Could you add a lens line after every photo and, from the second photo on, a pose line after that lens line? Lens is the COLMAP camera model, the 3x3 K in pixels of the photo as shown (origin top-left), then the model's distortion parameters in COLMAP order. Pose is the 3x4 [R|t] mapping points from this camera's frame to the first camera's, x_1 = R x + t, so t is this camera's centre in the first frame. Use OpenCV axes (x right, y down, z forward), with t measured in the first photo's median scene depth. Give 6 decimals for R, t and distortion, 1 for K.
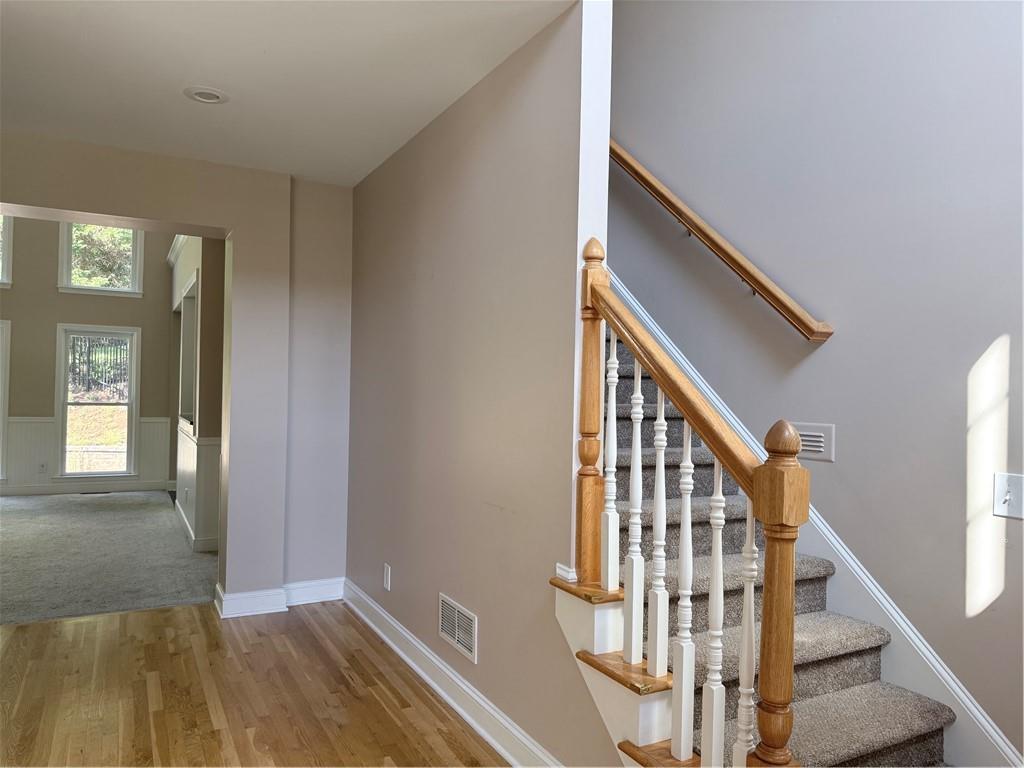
lens RADIAL K [[728.8, 0, 511.5], [0, 728.8, 383.0], [0, 0, 1]] dist [-0.004979, -0.003325]
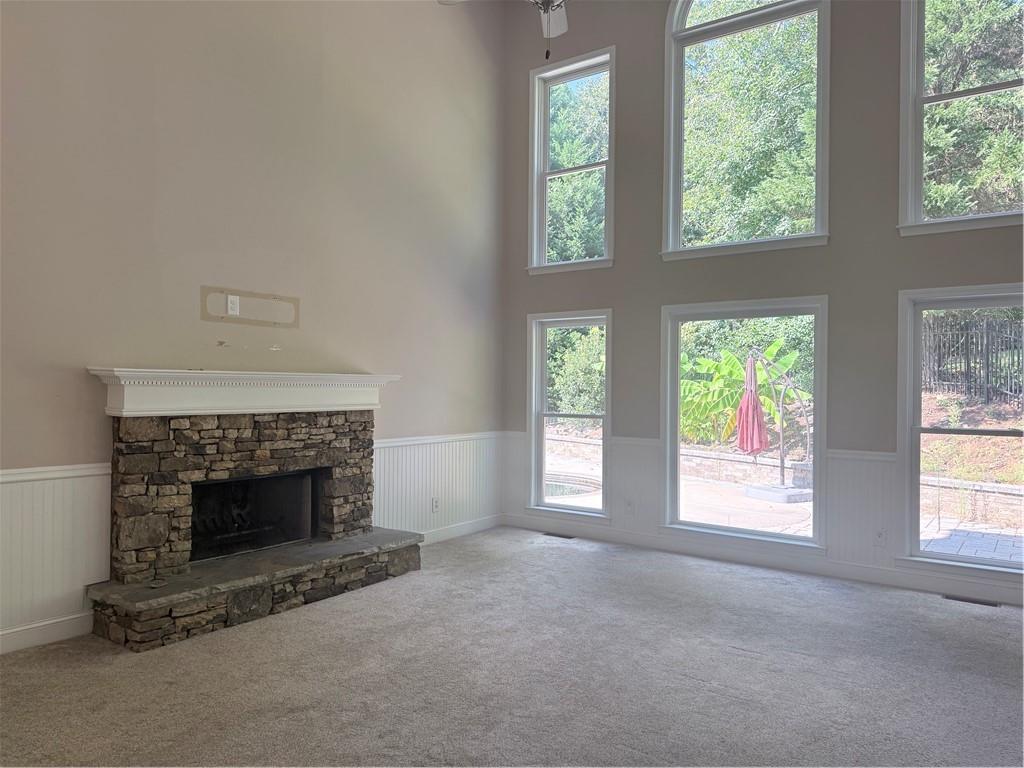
lens RADIAL K [[728.8, 0, 511.4], [0, 728.8, 384.7], [0, 0, 1]] dist [-0.004979, -0.003325]
pose [[0.431054, -0.018610, -0.902134, -0.222565], [0.009266, 0.999826, -0.016197, -0.000813], [0.902278, -0.001377, 0.431152, 0.443063]]
